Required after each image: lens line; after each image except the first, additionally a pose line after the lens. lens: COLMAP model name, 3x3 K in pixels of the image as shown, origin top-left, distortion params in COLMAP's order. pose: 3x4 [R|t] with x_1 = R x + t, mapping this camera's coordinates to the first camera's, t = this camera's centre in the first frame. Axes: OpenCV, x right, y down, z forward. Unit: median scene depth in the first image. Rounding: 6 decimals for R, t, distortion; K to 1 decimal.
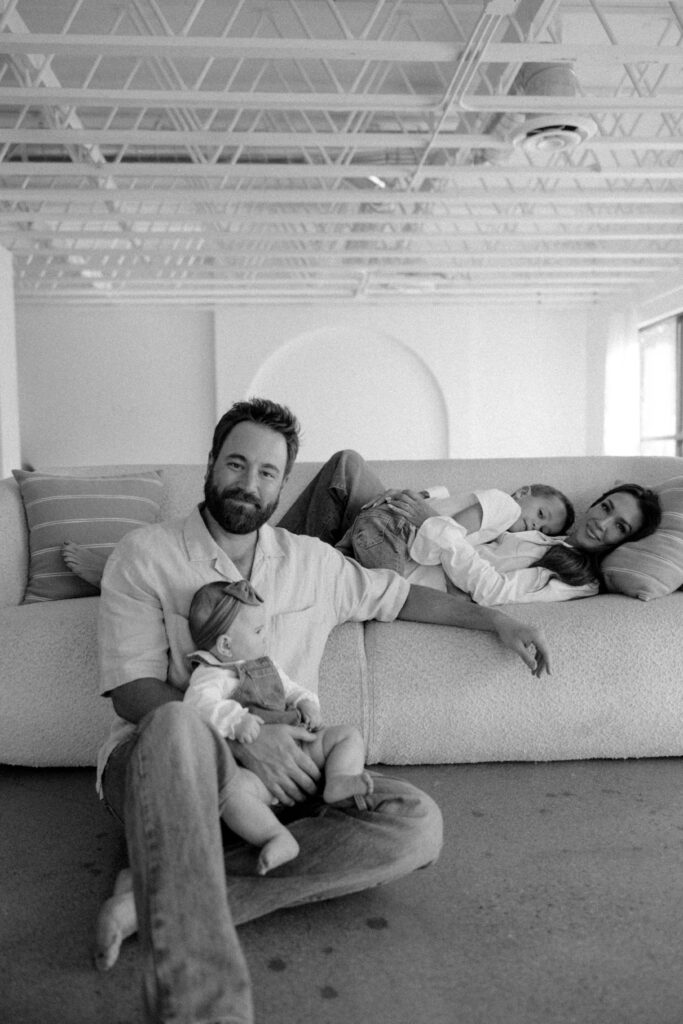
lens RADIAL K [[831.2, 0, 341.5], [0, 831.2, 512.0], [0, 0, 1]] dist [0.000685, 0.006701]
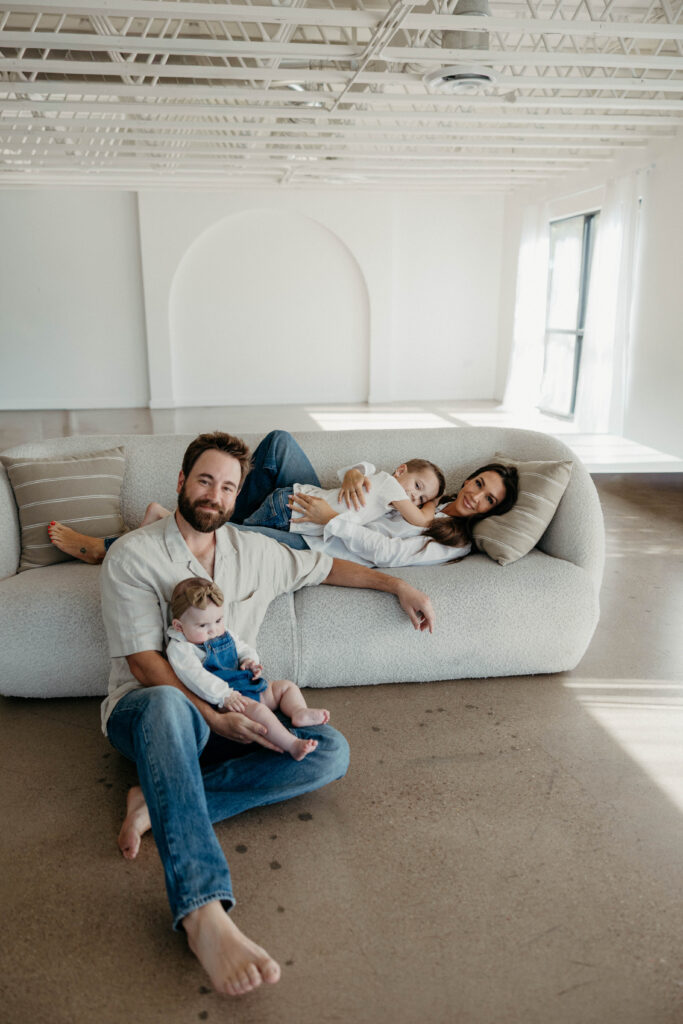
lens RADIAL K [[831.2, 0, 341.5], [0, 831.2, 512.0], [0, 0, 1]] dist [0.000685, 0.006701]
pose [[0.995922, -0.011642, 0.089463, -0.017710], [-0.006589, 0.979605, 0.200827, -0.304848], [-0.089976, -0.200597, 0.975533, -0.322559]]
